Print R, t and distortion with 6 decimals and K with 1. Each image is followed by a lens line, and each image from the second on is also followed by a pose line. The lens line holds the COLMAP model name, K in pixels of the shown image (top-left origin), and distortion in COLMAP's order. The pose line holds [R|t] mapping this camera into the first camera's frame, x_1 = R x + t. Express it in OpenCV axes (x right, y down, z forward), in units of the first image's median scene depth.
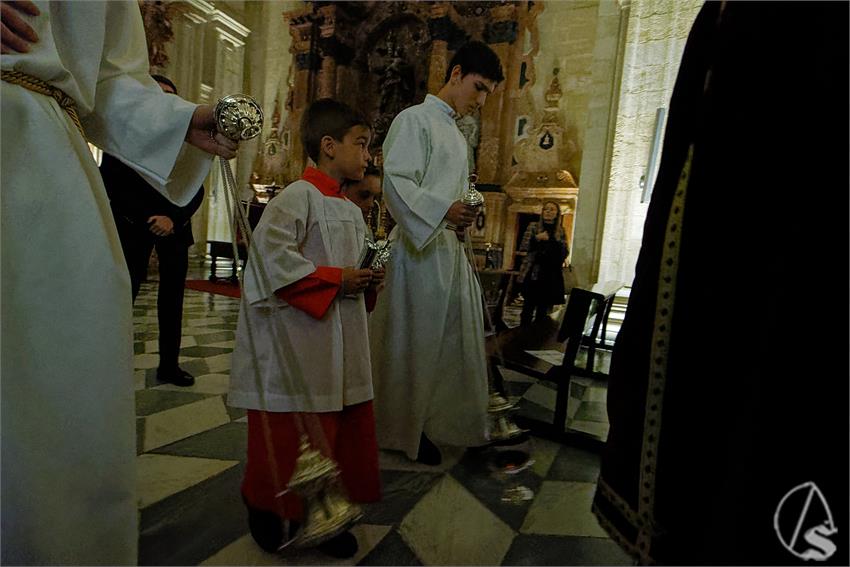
lens RADIAL K [[428.1, 0, 426.4], [0, 428.1, 286.0], [0, 0, 1]] dist [0.001972, -0.000381]
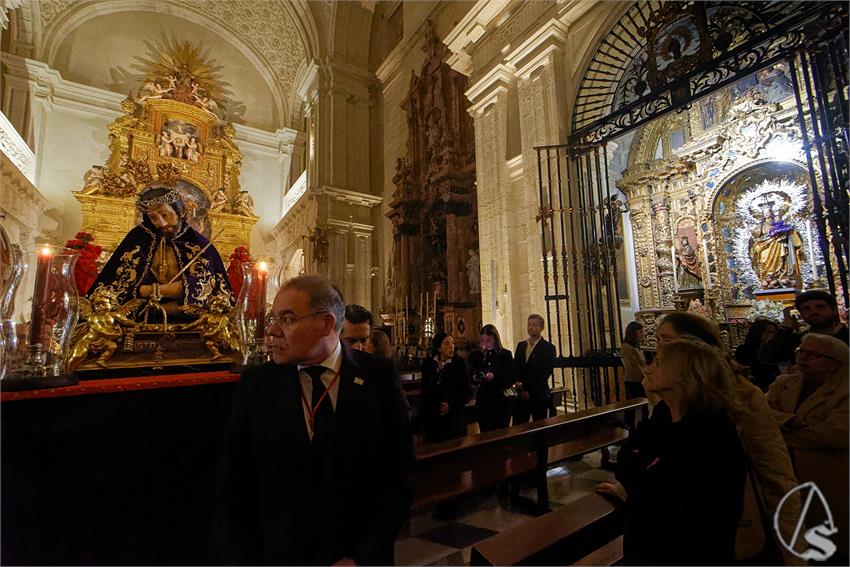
lens RADIAL K [[373.7, 0, 427.6], [0, 373.7, 286.8], [0, 0, 1]] dist [0.000230, -0.003061]
pose [[0.871659, -0.172921, -0.458594, 0.419282], [0.070525, 0.970207, -0.231785, -0.006905], [0.485011, 0.169695, 0.857885, -0.126025]]
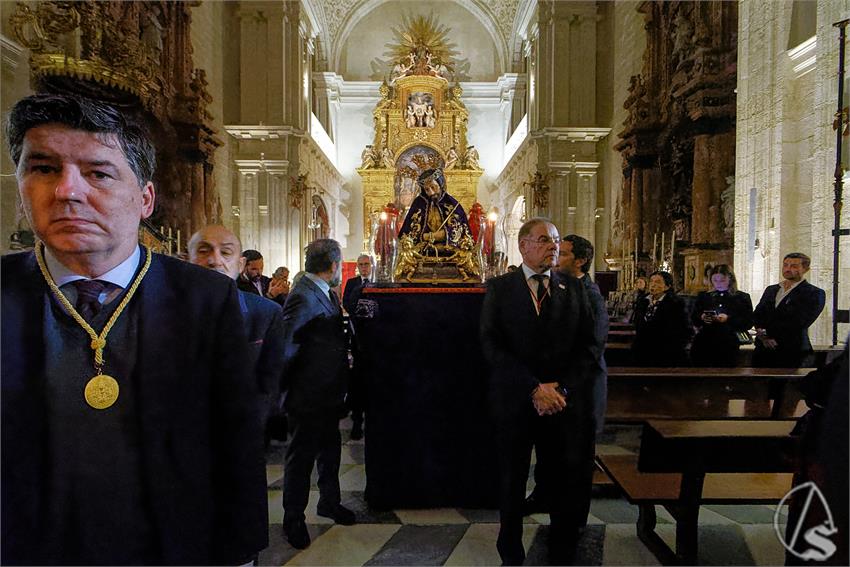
lens RADIAL K [[370.8, 0, 426.5], [0, 370.8, 289.7], [0, 0, 1]] dist [-0.000313, -0.000366]
pose [[0.471155, -0.070635, -0.879218, 0.454911], [-0.026007, 0.995243, -0.093893, 0.006311], [0.881667, 0.067104, 0.467076, -0.156199]]
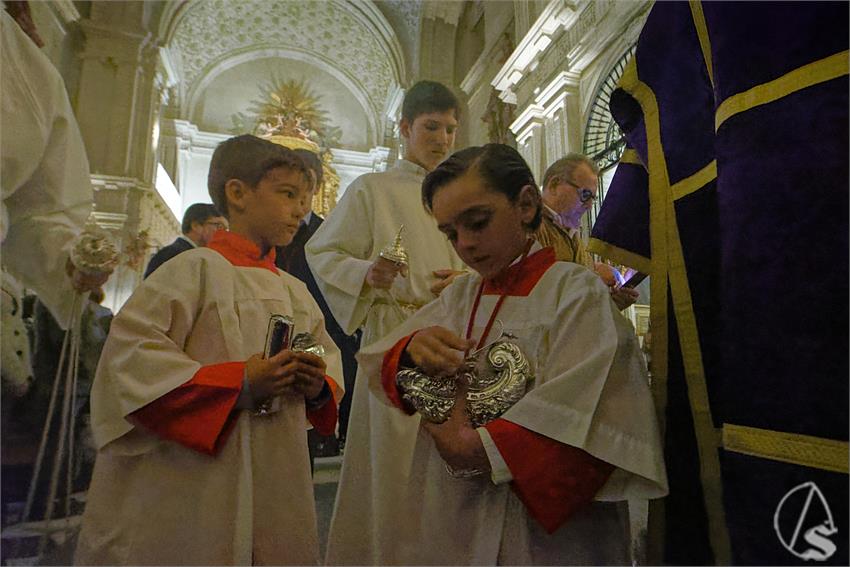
lens RADIAL K [[464.7, 0, 425.0], [0, 464.7, 288.3], [0, 0, 1]] dist [-0.000238, -0.000355]
pose [[0.699817, -0.215042, -0.681185, 0.683726], [0.018323, 0.958701, -0.283826, 0.085723], [0.714088, 0.186144, 0.674855, -0.278858]]
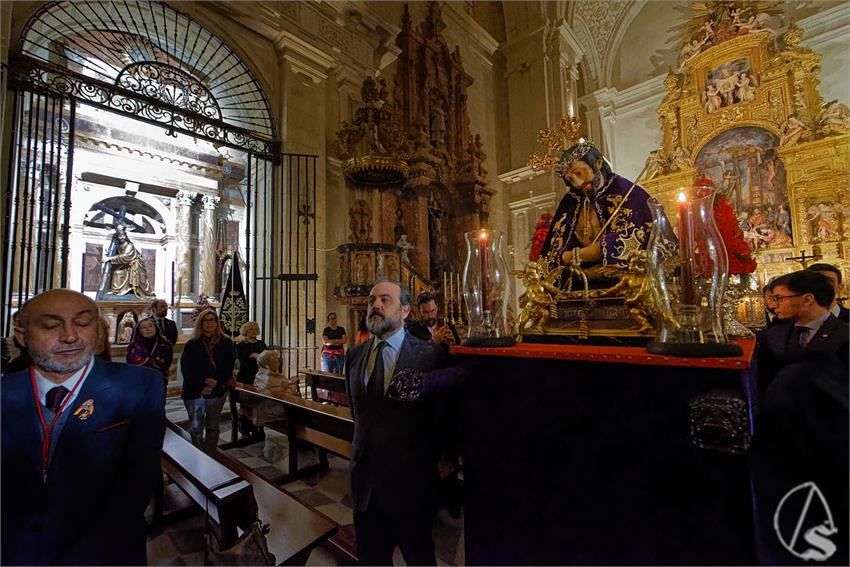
lens RADIAL K [[371.8, 0, 425.2], [0, 371.8, 287.6], [0, 0, 1]] dist [-0.001672, -0.000032]
pose [[-0.264257, -0.157103, -0.951571, 0.404906], [-0.070292, 0.987157, -0.143458, -0.010856], [0.961887, 0.028978, -0.271906, -0.076949]]
